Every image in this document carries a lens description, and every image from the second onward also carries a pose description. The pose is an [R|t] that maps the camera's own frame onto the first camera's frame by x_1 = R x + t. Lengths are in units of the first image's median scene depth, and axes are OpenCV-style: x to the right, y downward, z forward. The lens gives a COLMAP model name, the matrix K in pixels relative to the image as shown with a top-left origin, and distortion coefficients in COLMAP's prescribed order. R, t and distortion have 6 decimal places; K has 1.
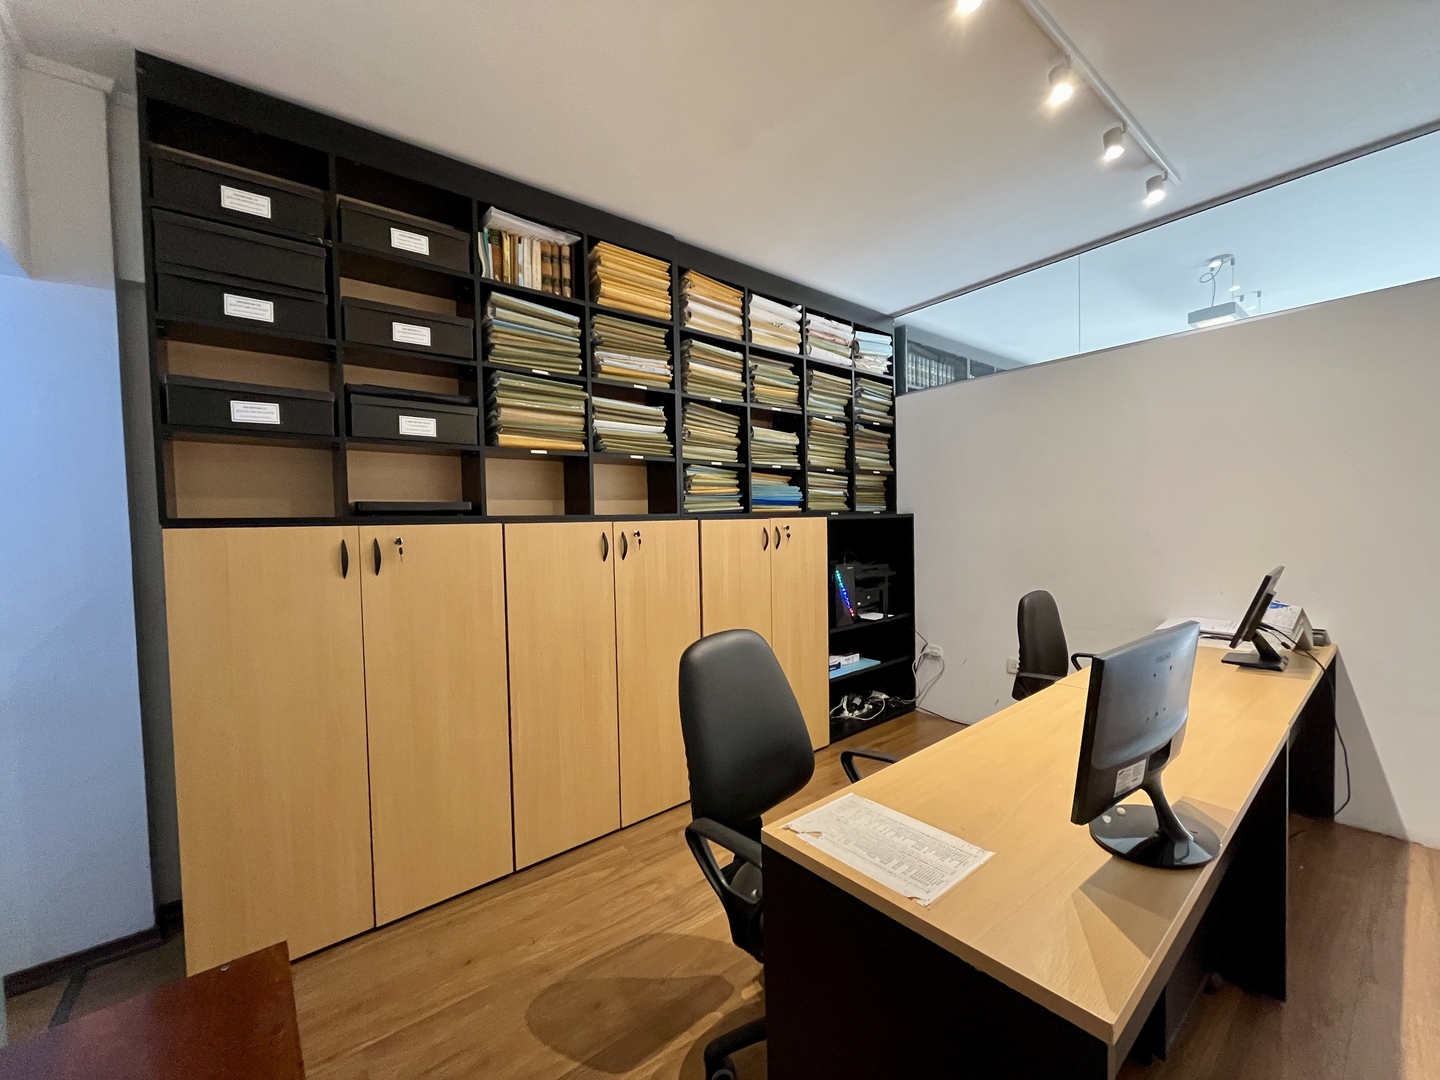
lens RADIAL K [[585.1, 0, 715.5], [0, 585.1, 542.7], [0, 0, 1]] dist [-0.000451, -0.001790]
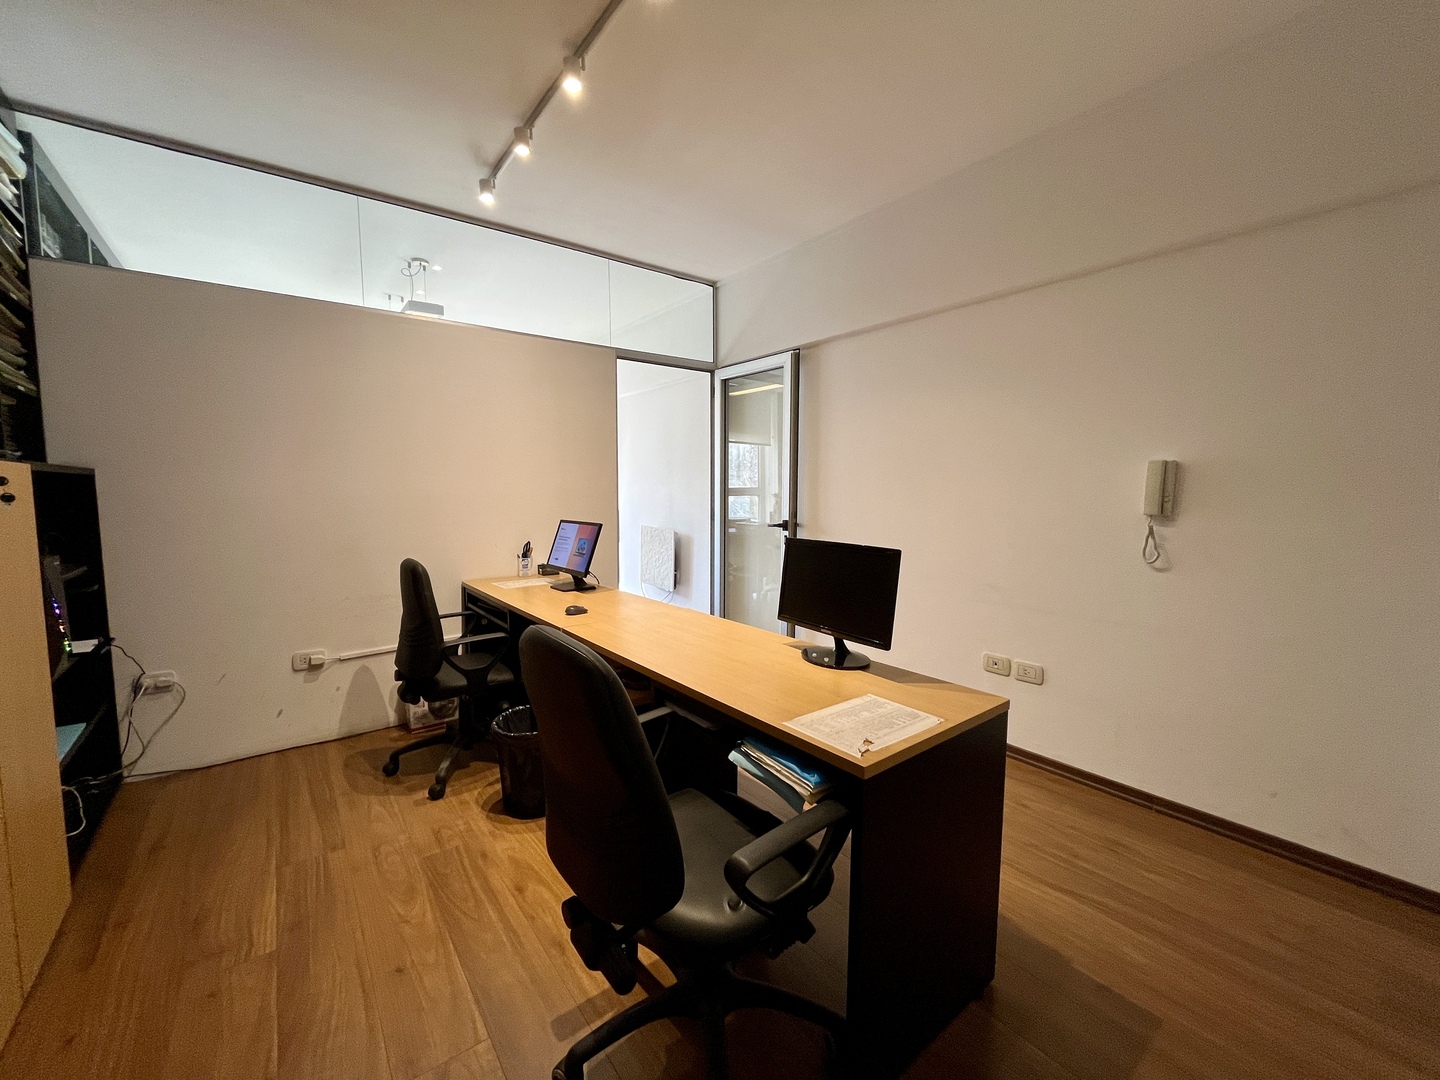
lens RADIAL K [[585.1, 0, 719.9], [0, 585.1, 534.2], [0, 0, 1]] dist [-0.000451, -0.001790]
pose [[0.029294, -0.051960, 0.998219, -0.314938], [0.036340, 0.998043, 0.050884, 0.013498], [-0.998910, 0.034784, 0.031124, 0.421648]]
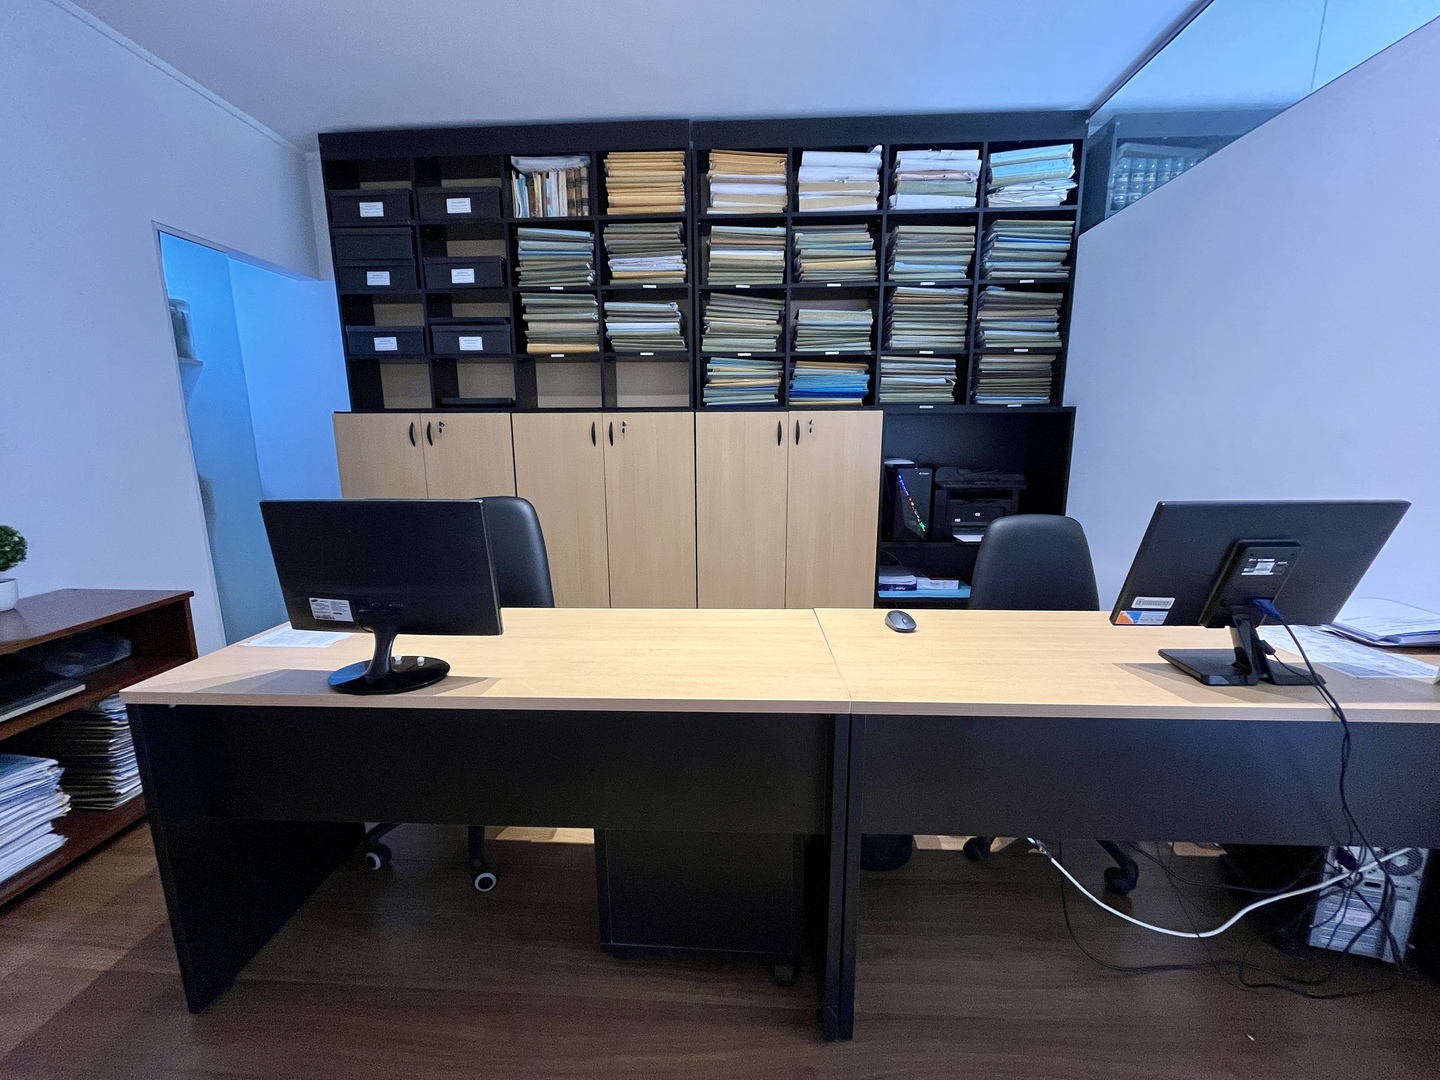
lens RADIAL K [[585.1, 0, 718.1], [0, 585.1, 544.8], [0, 0, 1]] dist [-0.000451, -0.001790]
pose [[0.739271, 0.145367, -0.657530, 0.643169], [-0.036039, 0.983564, 0.176928, 0.007379], [0.672443, -0.107101, 0.732359, 0.205210]]
